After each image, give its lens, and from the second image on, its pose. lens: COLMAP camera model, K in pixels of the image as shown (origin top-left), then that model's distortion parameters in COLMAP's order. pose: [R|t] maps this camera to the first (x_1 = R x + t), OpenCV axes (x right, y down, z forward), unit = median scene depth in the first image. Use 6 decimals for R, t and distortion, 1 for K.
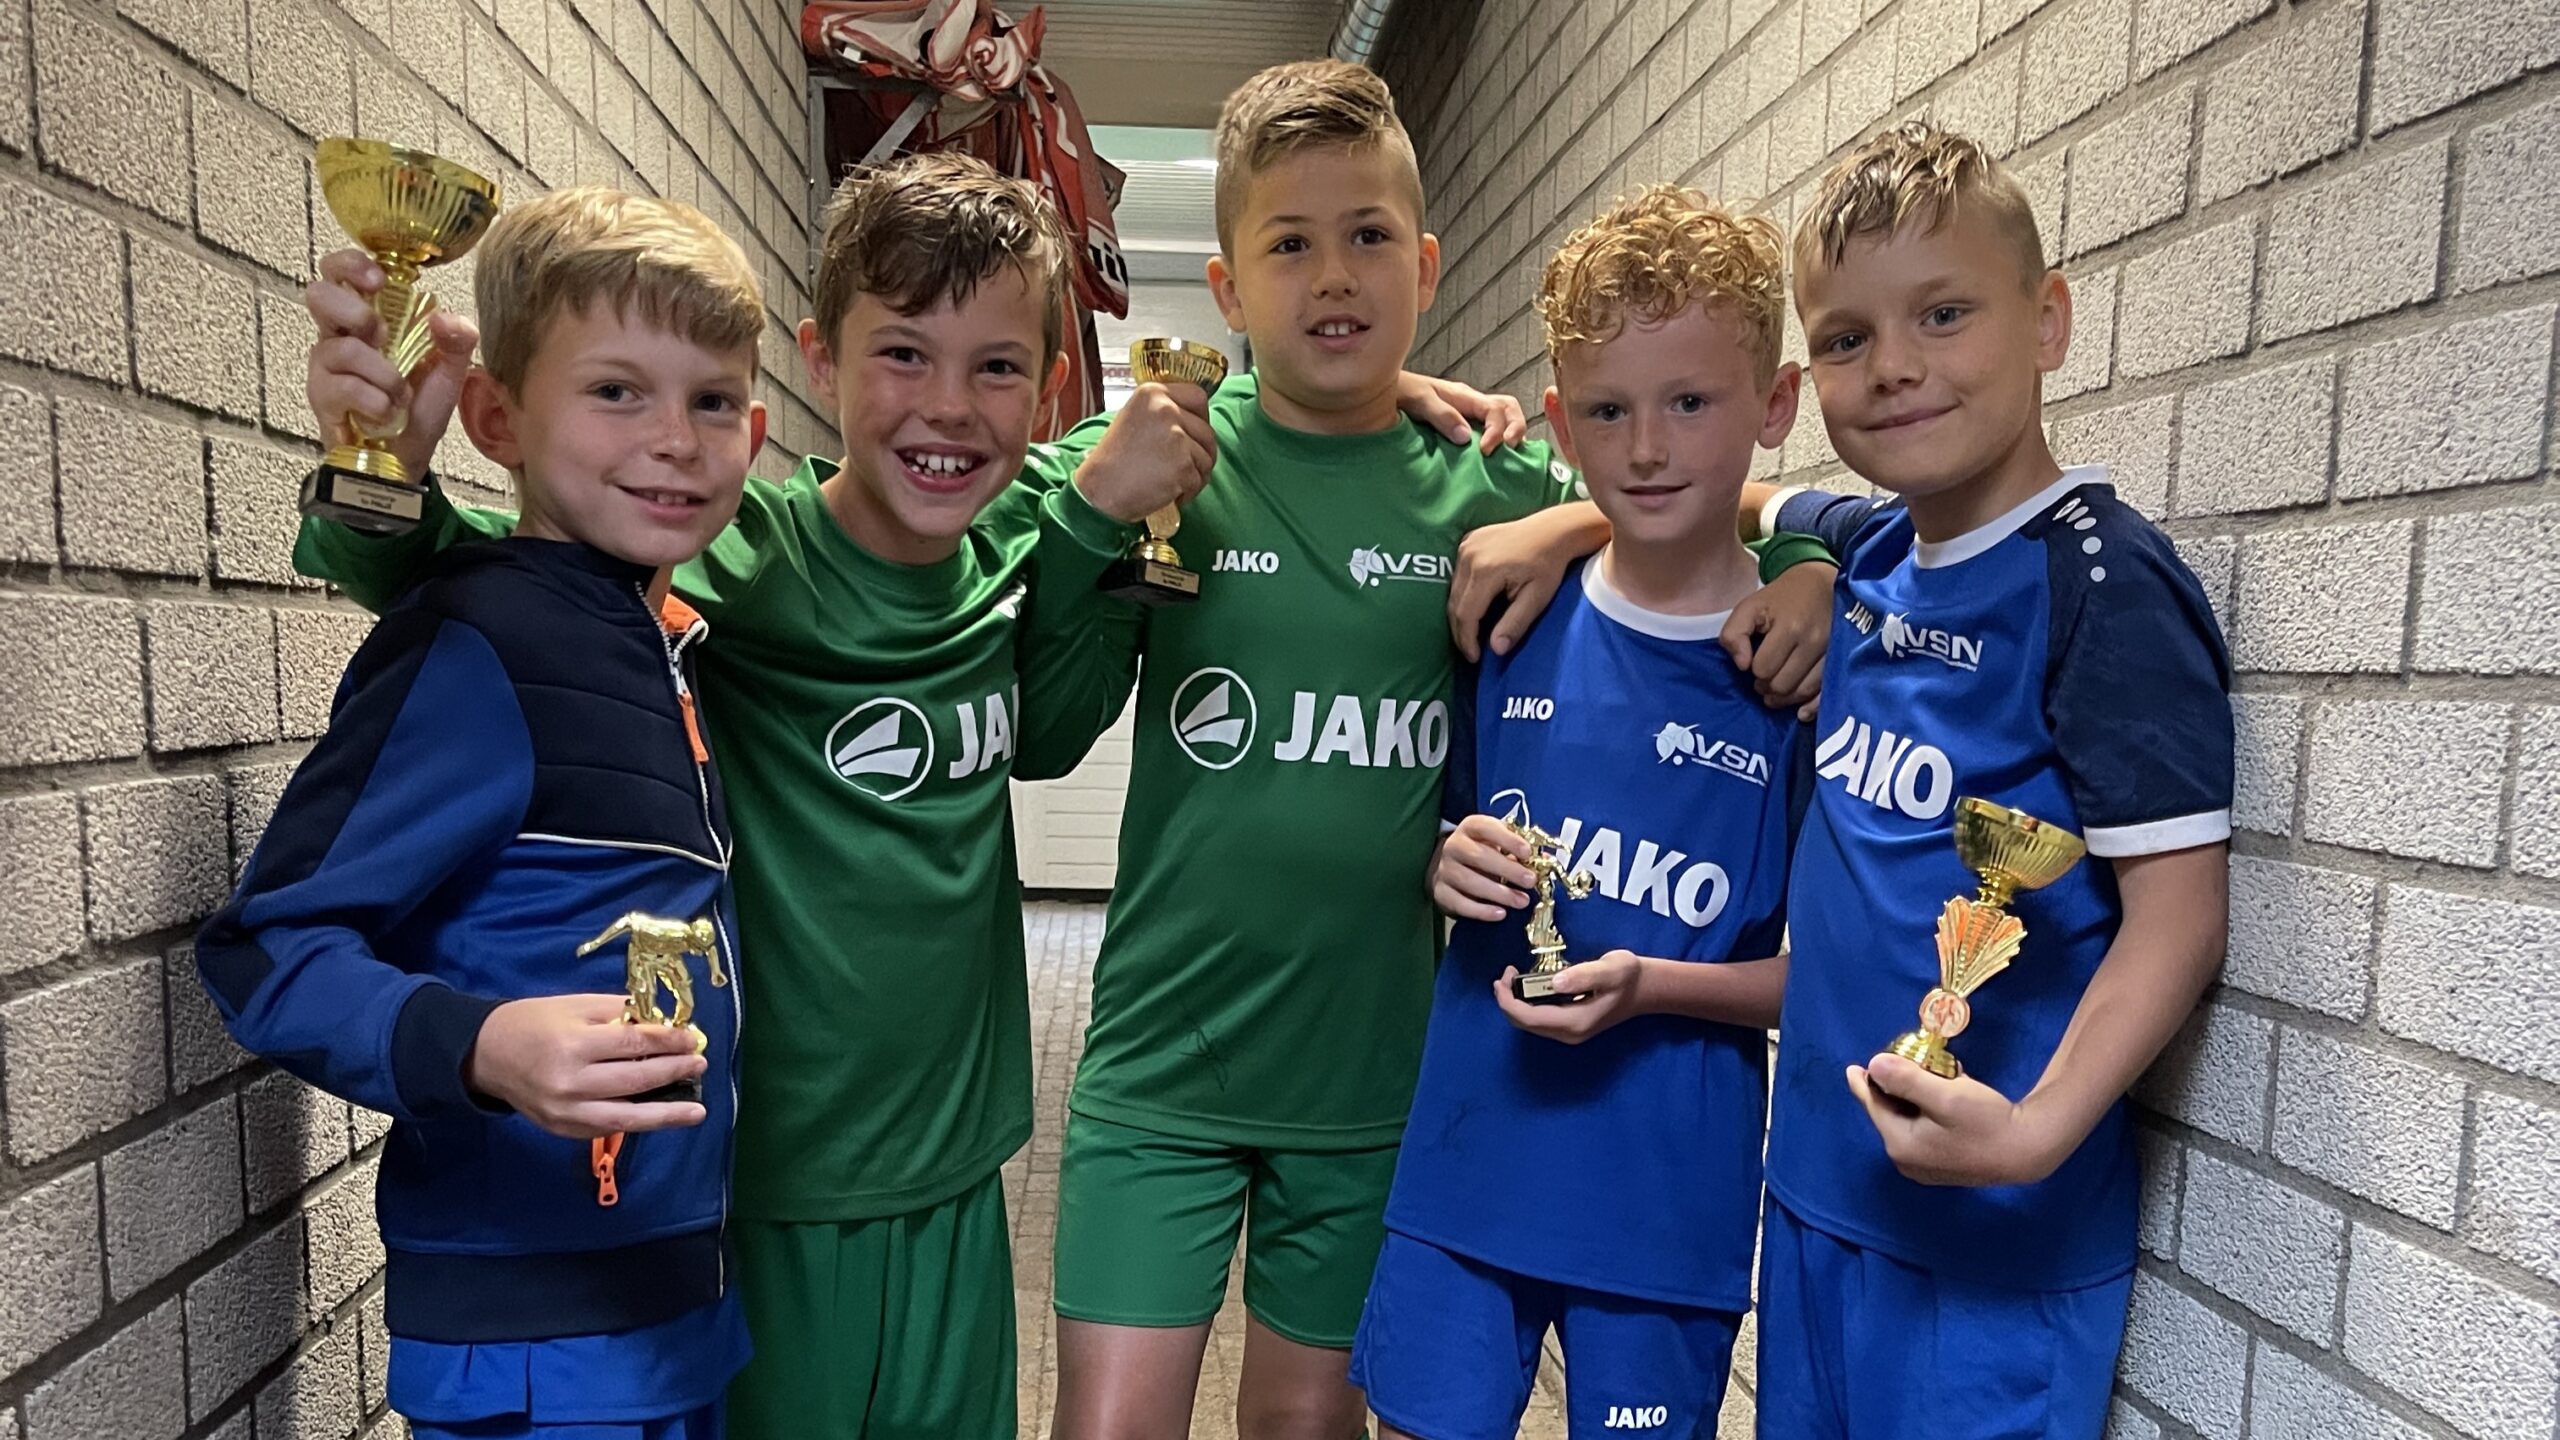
lens RADIAL K [[1443.7, 0, 1279.7], [0, 1443.7, 1065.2], [0, 0, 1]] dist [0.003926, 0.002968]
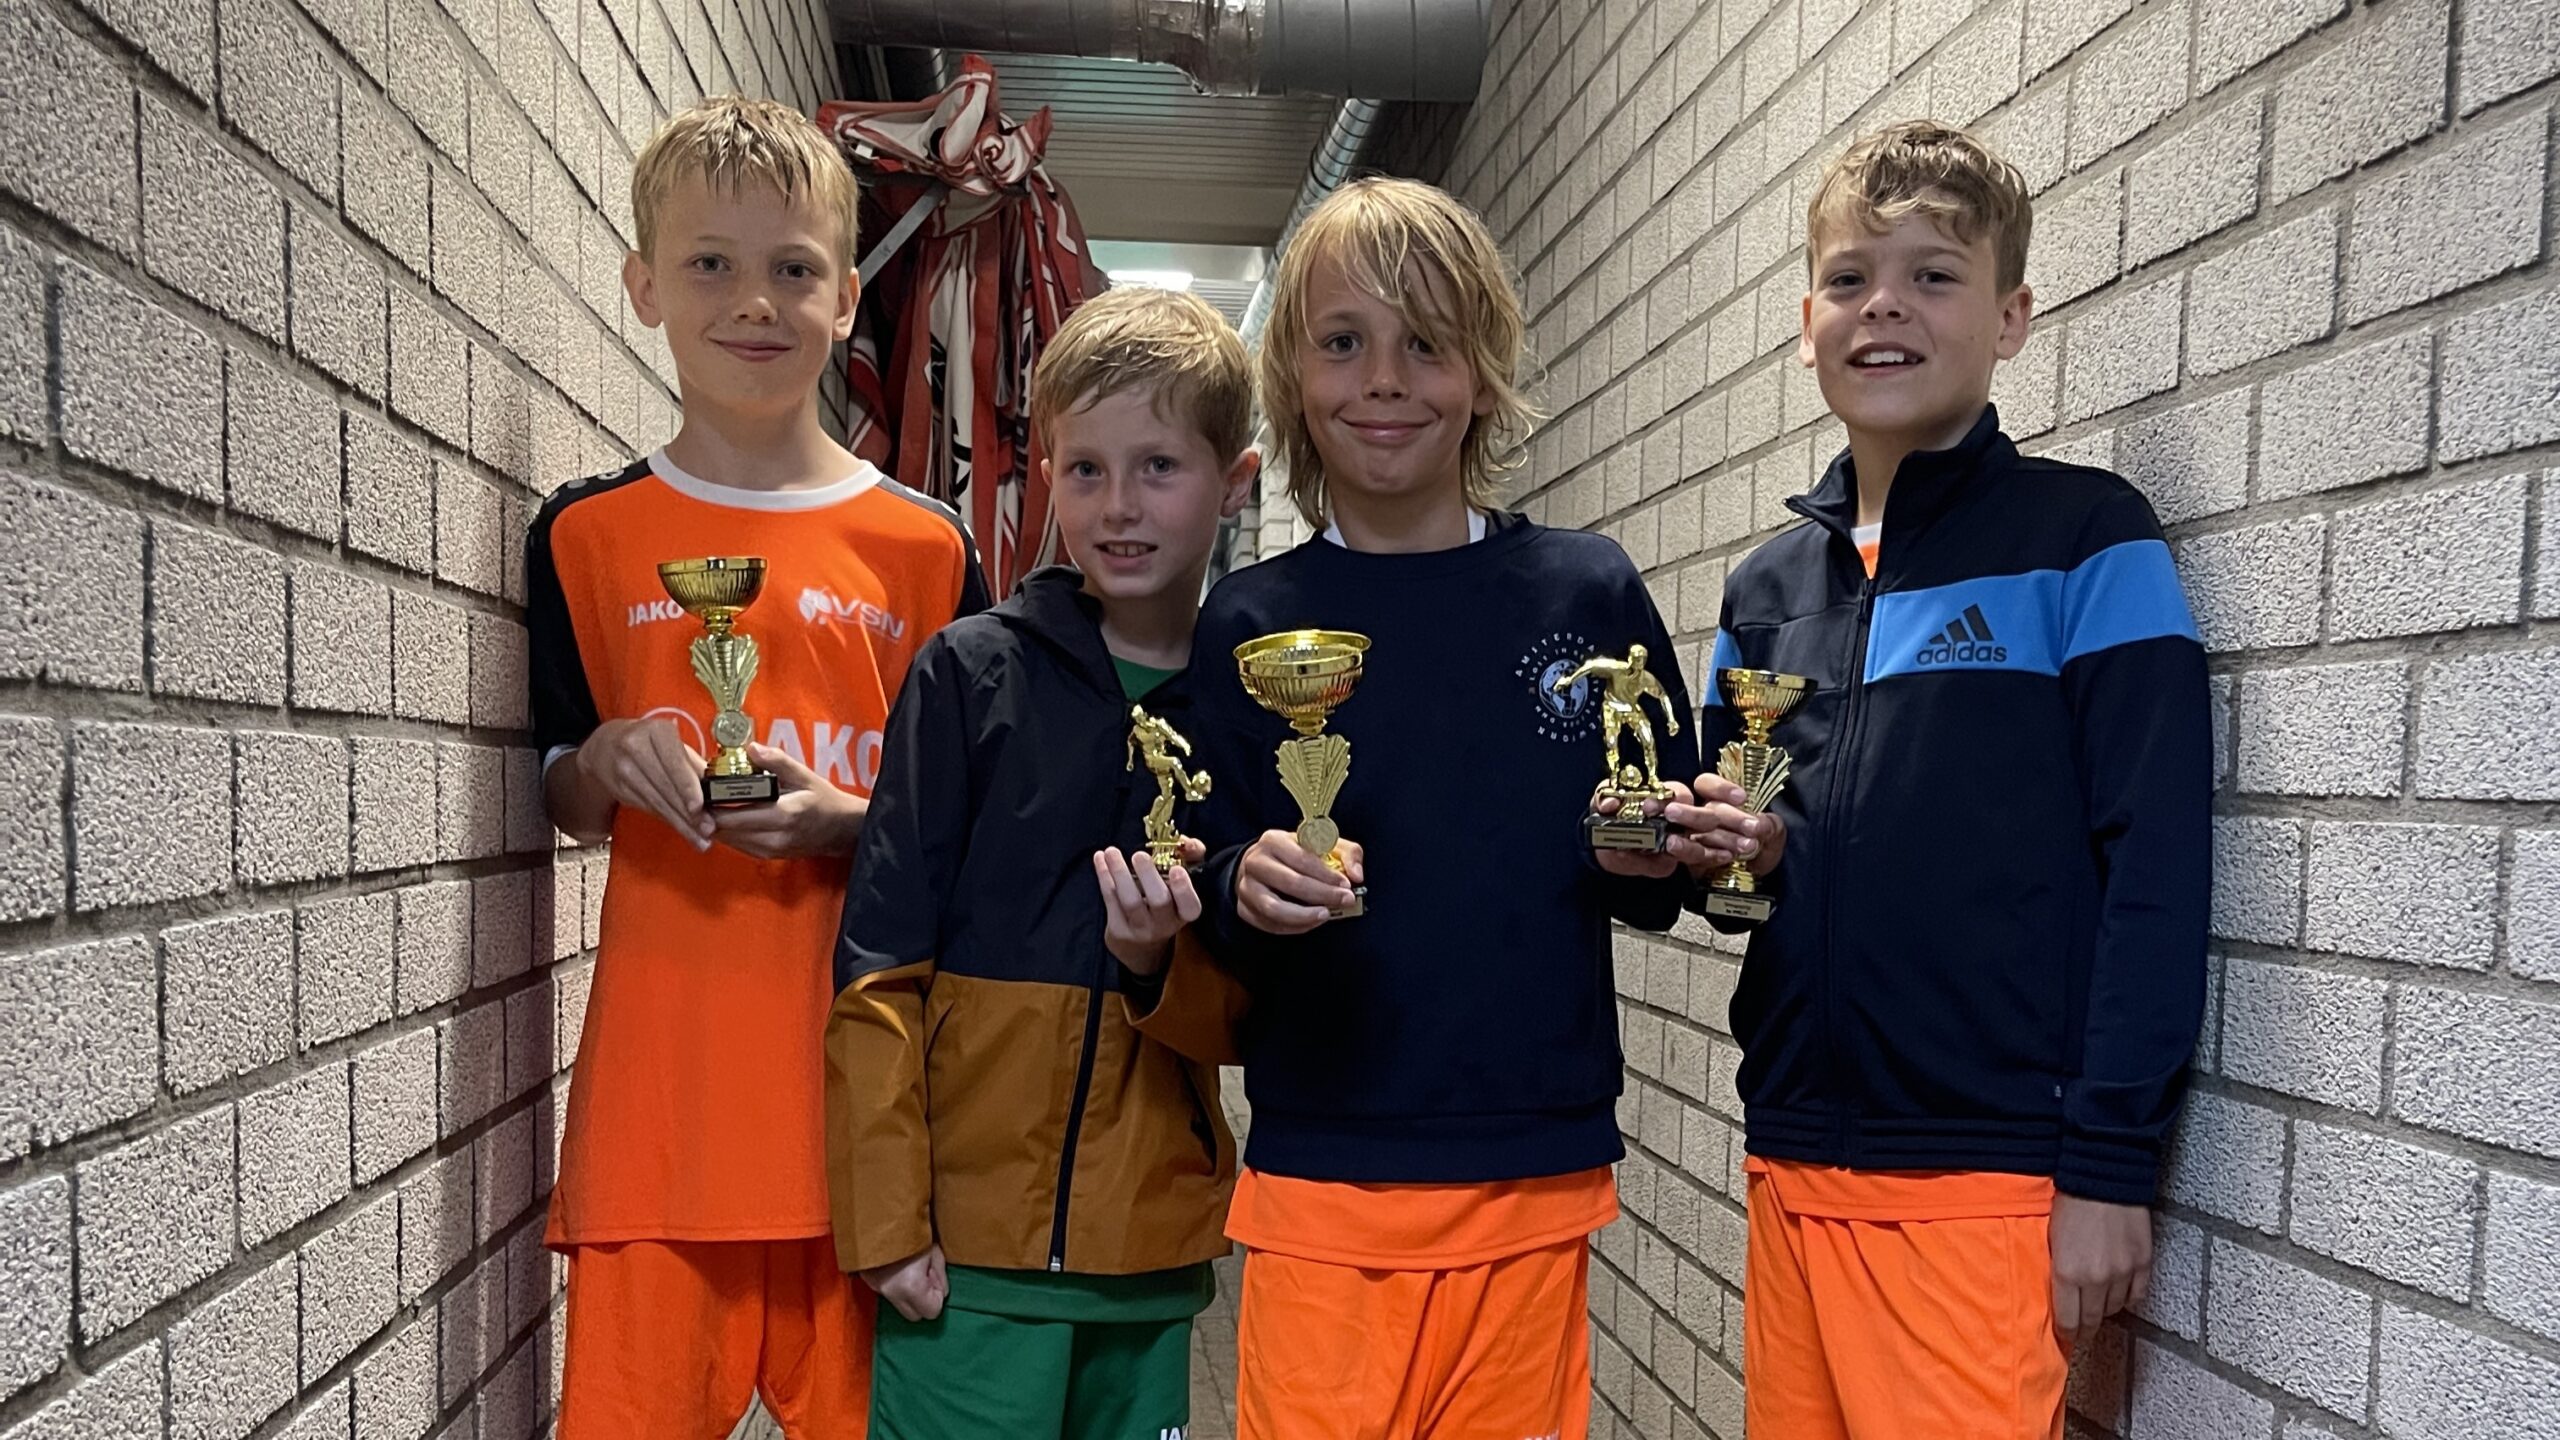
lens RADIAL K [[1443.7, 0, 1279.7], [0, 1443.7, 1065.2], [0, 0, 1]] dist [0.003926, 0.002968]
pose [[0.999982, -0.002542, 0.005494, -0.089650], [0.002814, 0.998736, -0.050183, 0.077666], [-0.005360, 0.050198, 0.998725, 0.004989]]
